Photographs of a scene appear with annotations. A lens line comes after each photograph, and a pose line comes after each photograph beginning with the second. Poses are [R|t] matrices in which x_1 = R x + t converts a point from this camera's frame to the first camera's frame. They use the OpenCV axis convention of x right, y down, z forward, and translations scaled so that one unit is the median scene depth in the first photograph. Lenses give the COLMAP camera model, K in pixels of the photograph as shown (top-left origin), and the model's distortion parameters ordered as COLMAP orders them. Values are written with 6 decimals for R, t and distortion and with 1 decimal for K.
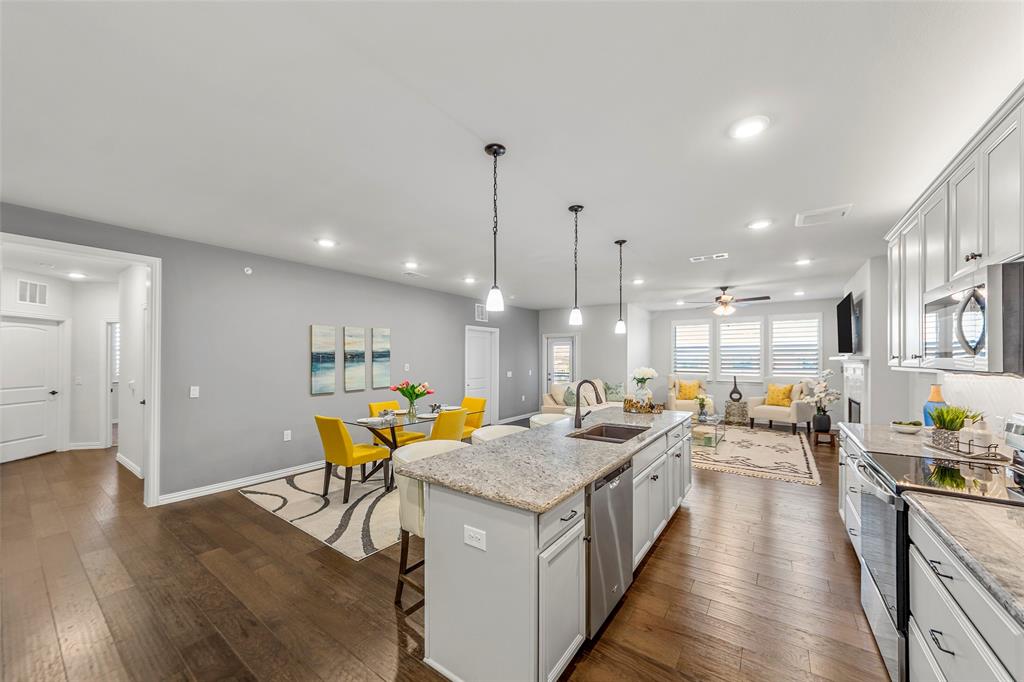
lens RADIAL K [[360.3, 0, 517.9], [0, 360.3, 357.0], [0, 0, 1]] dist [-0.000486, -0.000043]
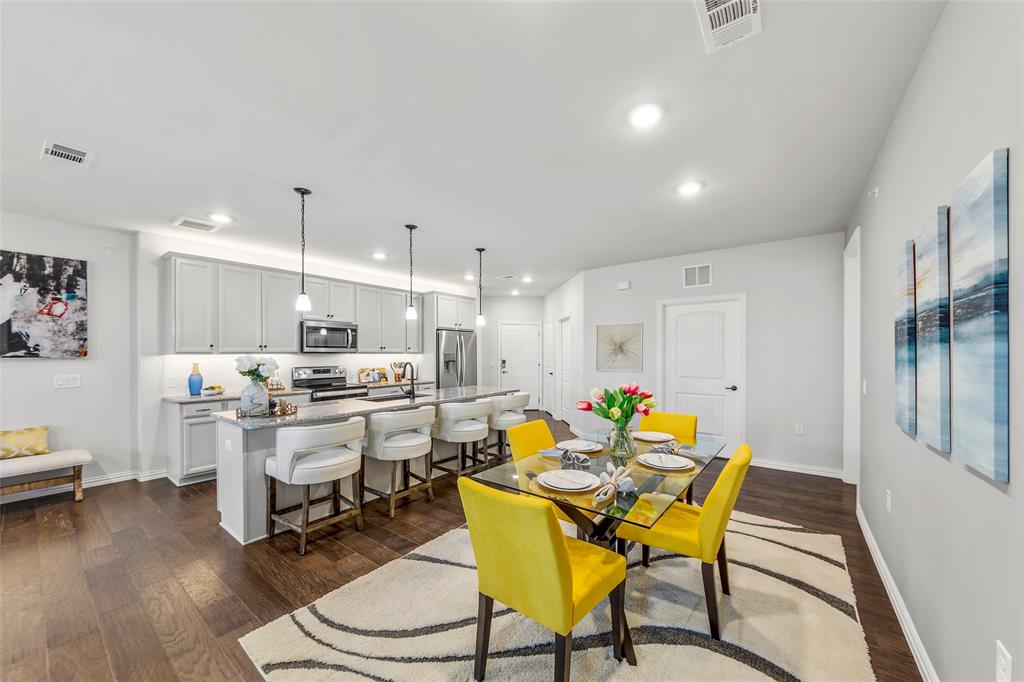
lens RADIAL K [[373.5, 0, 522.0], [0, 373.5, 355.0], [0, 0, 1]] dist [0.007625, 0.000191]
pose [[-0.999836, -0.000336, 0.018080, -0.097904], [-0.000373, 0.999998, -0.002056, 0.017880], [-0.018079, -0.002062, -0.999834, 0.981759]]
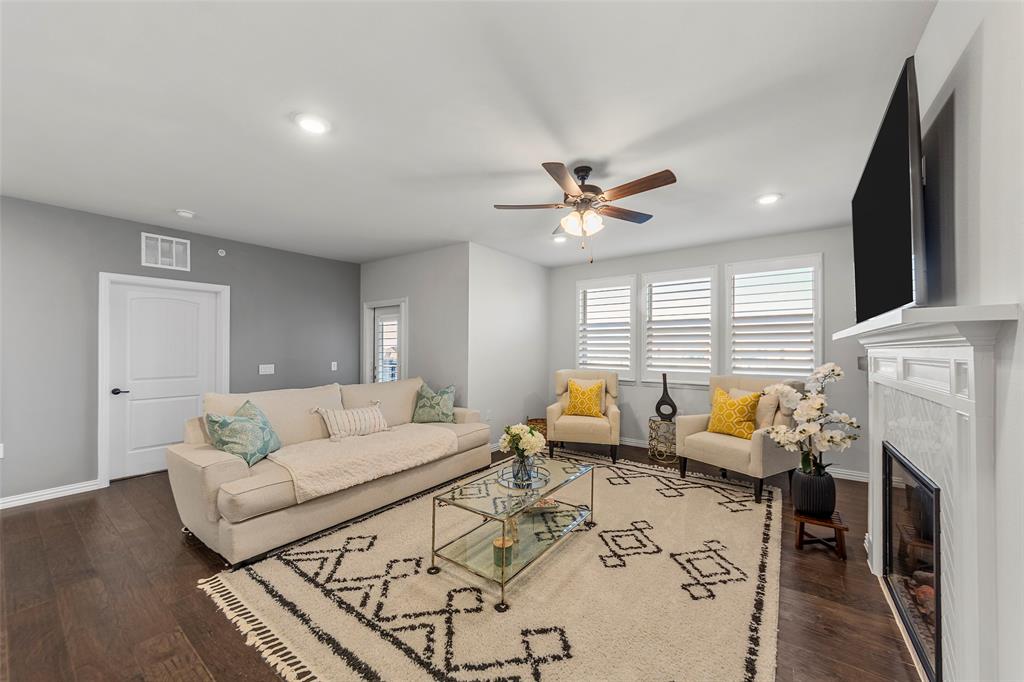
lens RADIAL K [[370.7, 0, 515.4], [0, 370.7, 347.1], [0, 0, 1]] dist [-0.001269, -0.000240]
pose [[0.999972, 0.001361, -0.007386, 0.444509], [-0.001340, 0.999995, 0.002863, 0.013285], [0.007390, -0.002853, 0.999969, 0.504961]]
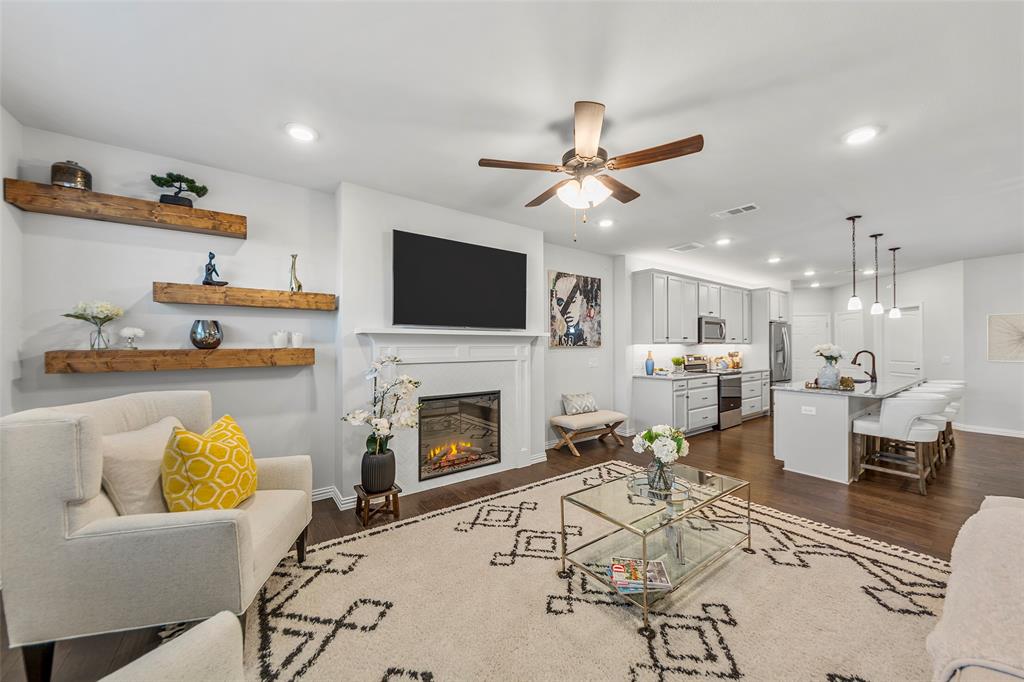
lens RADIAL K [[370.7, 0, 515.4], [0, 370.7, 347.1], [0, 0, 1]] dist [-0.001269, -0.000240]
pose [[-0.952023, -0.002723, 0.306015, 0.471137], [-0.003159, 0.999995, -0.000930, 0.023683], [-0.306010, -0.001852, -0.952026, 1.227851]]
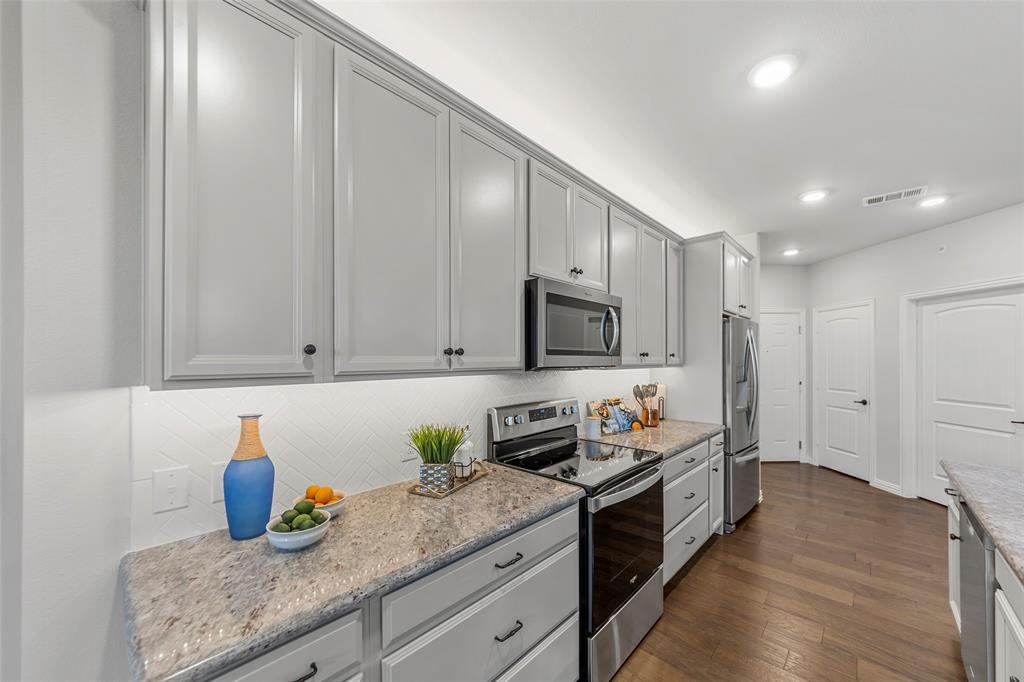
lens RADIAL K [[373.5, 0, 515.6], [0, 373.5, 358.8], [0, 0, 1]] dist [0.009998, -0.000074]
pose [[-0.991339, -0.004563, 0.131250, 0.305861], [-0.004794, 0.999987, -0.001443, 0.005707], [-0.131242, -0.002059, -0.991348, 0.529632]]
